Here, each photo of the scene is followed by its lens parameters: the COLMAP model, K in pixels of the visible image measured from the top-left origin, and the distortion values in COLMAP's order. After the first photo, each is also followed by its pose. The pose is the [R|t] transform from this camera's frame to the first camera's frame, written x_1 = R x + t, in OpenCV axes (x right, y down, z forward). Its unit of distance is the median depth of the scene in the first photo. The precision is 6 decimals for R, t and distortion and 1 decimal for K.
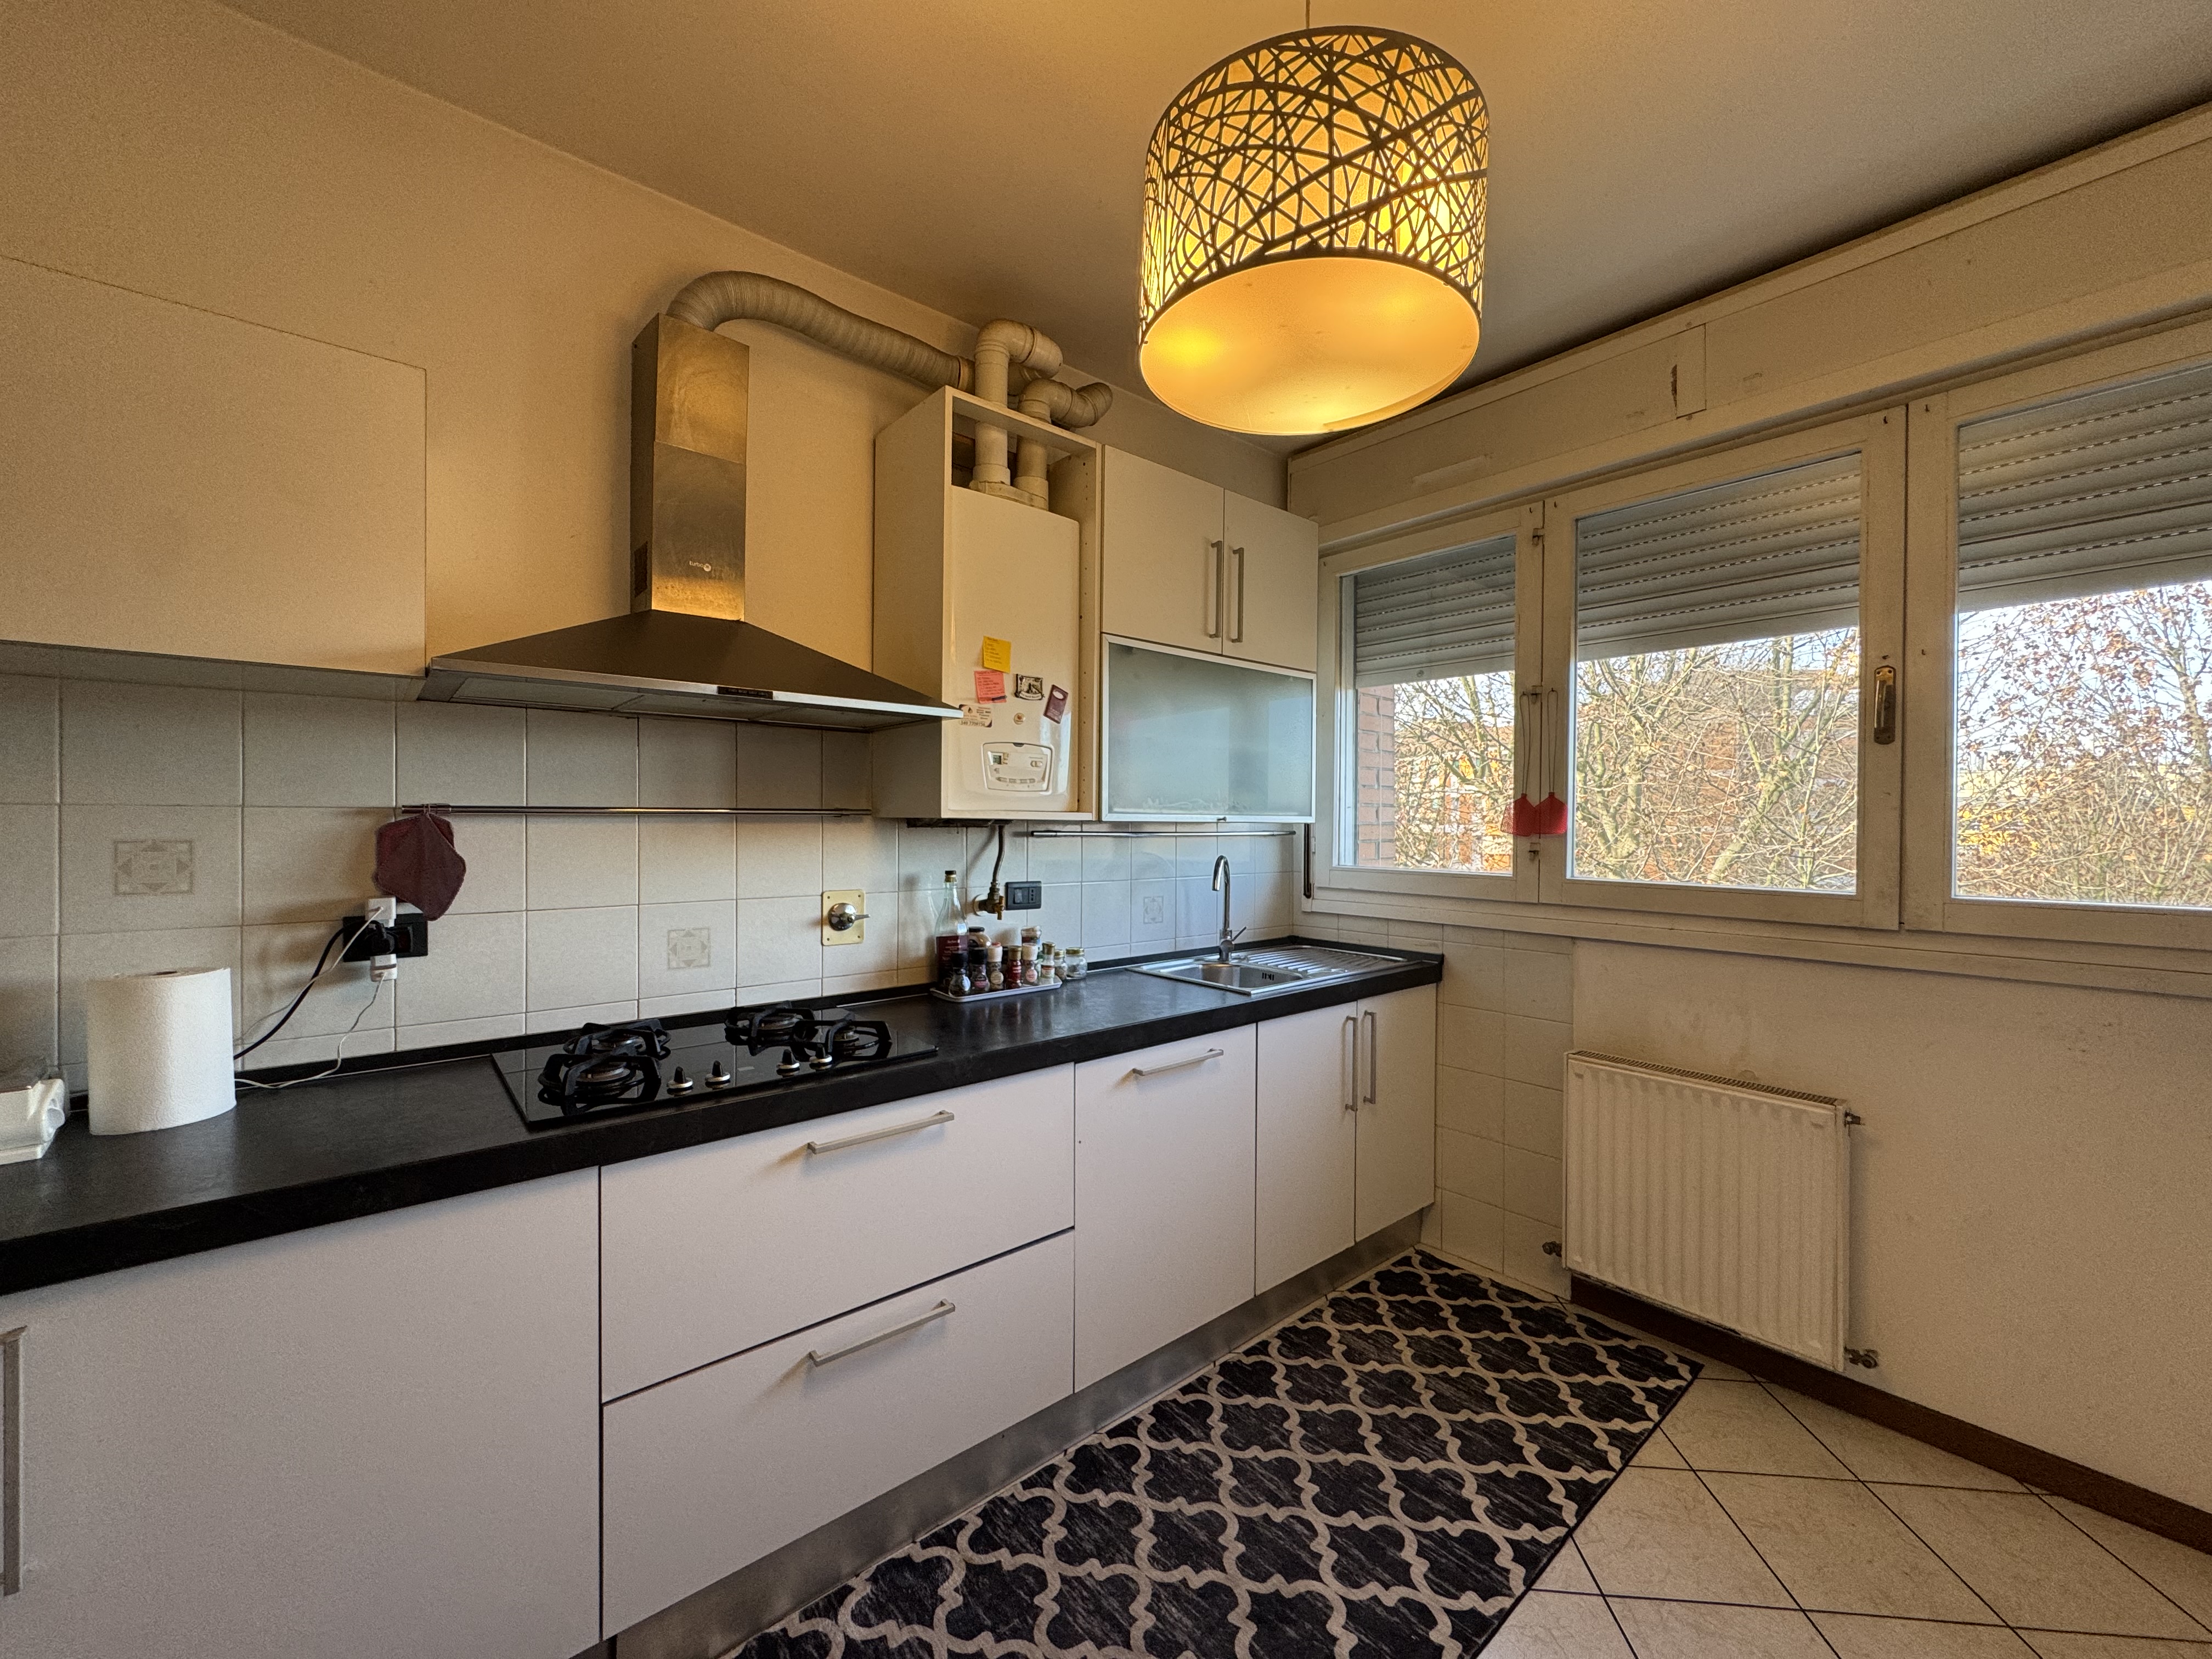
lens RADIAL K [[879.5, 0, 1101.6], [0, 879.5, 826.5], [0, 0, 1]] dist [-0.002075, 0.000198]
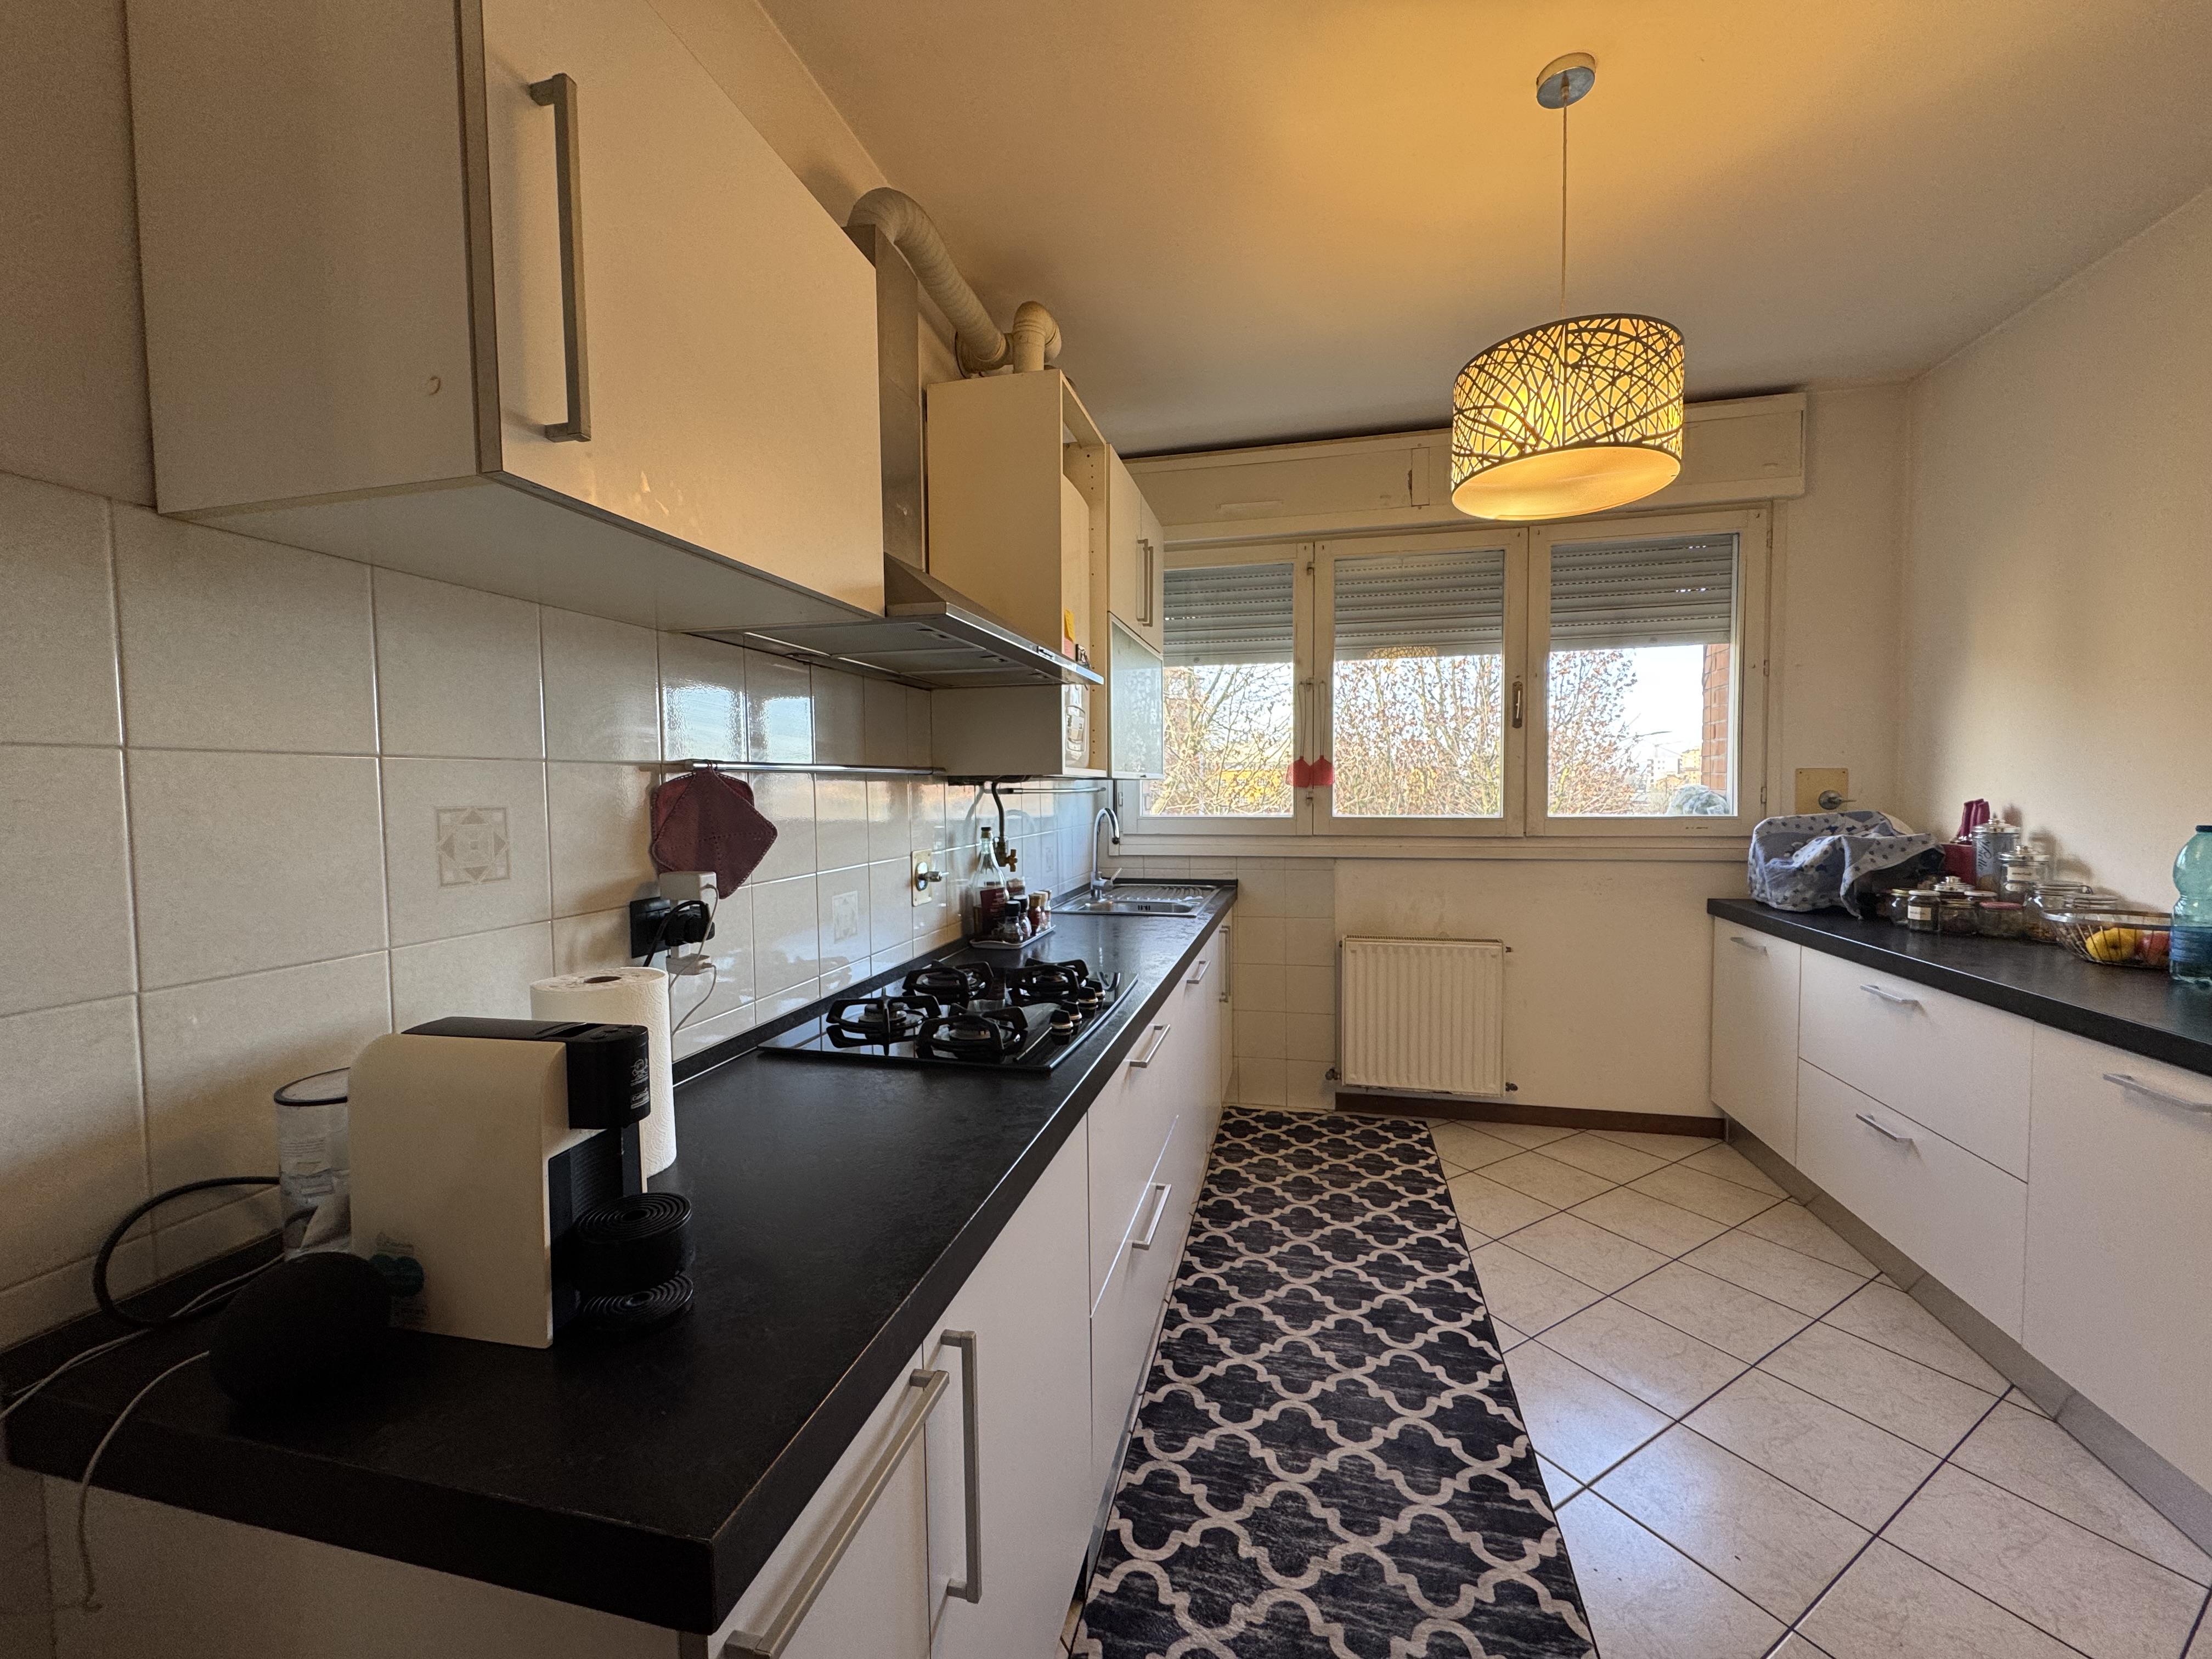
lens RADIAL K [[883.2, 0, 1104.2], [0, 883.2, 827.3], [0, 0, 1]] dist [-0.000412, 0.000111]
pose [[0.808831, -0.041131, 0.586600, -0.770245], [0.016956, 0.998767, 0.046651, 0.004921], [-0.587796, -0.027786, 0.808532, 0.084542]]
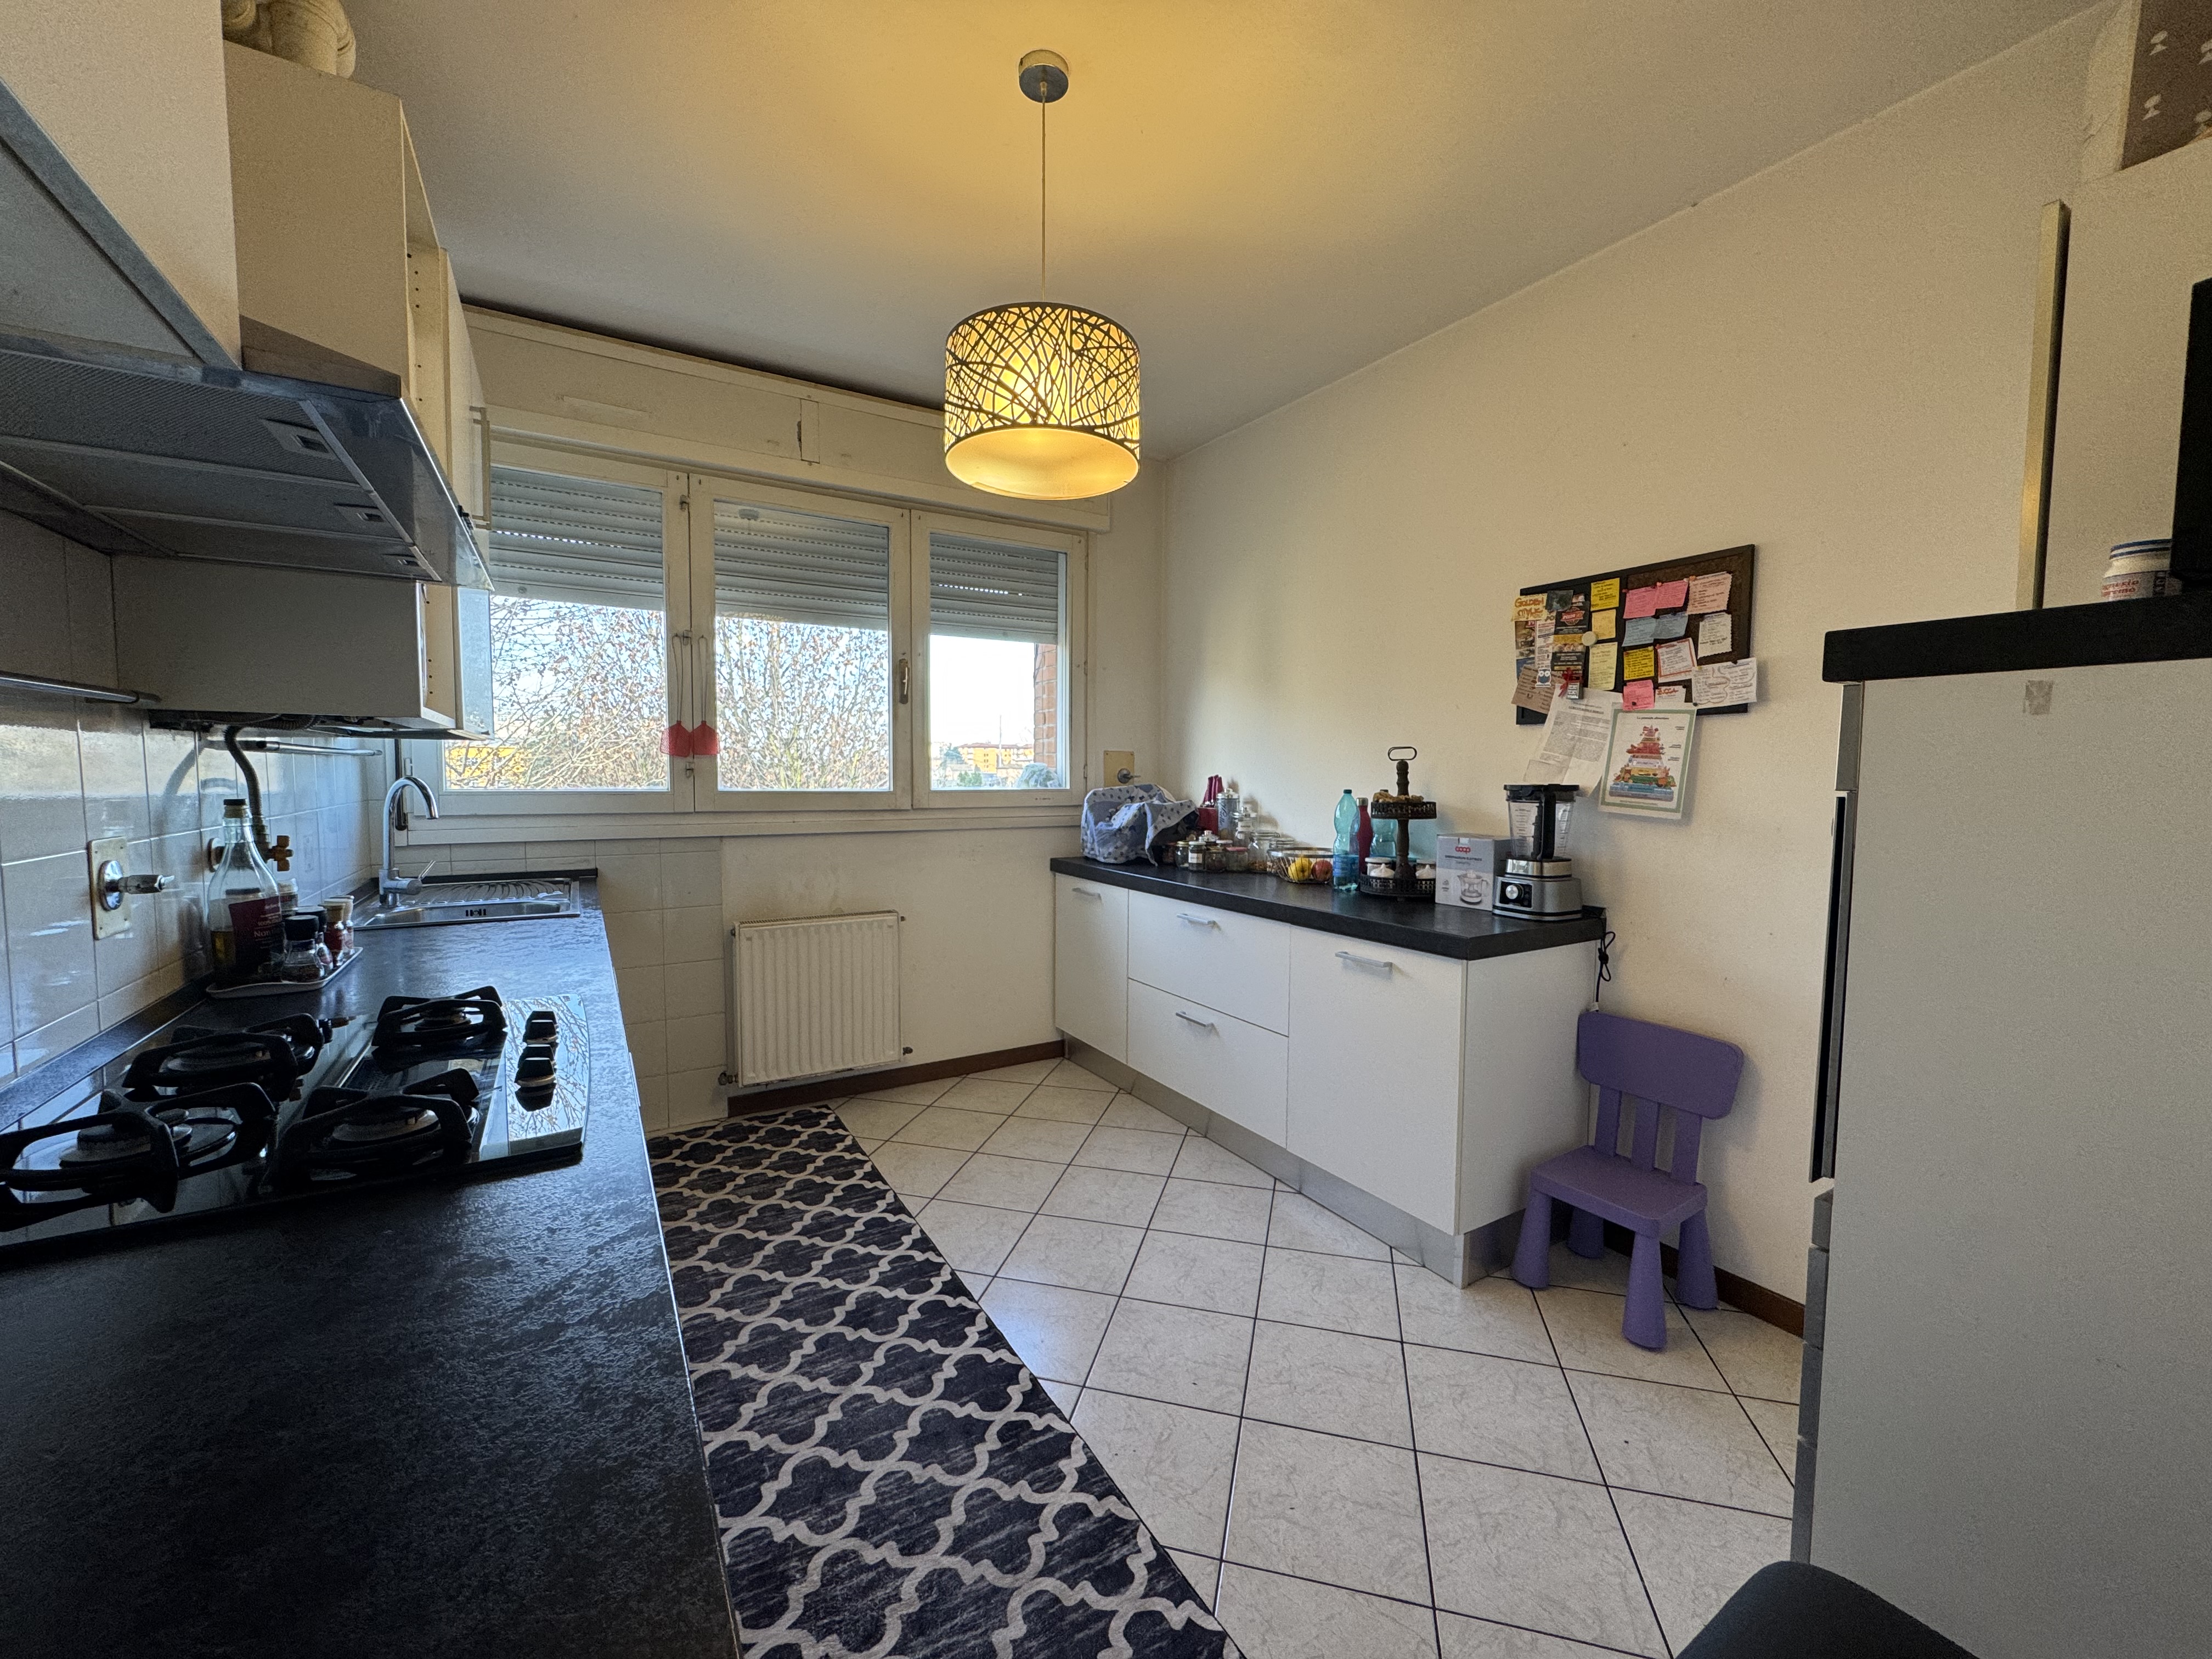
lens RADIAL K [[882.6, 0, 1106.8], [0, 882.6, 826.3], [0, 0, 1]] dist [-0.003438, 0.000808]
pose [[0.161172, -0.067901, 0.984588, -0.800970], [-0.002884, 0.997594, 0.069271, 0.027333], [-0.986922, -0.014004, 0.160589, 0.316495]]
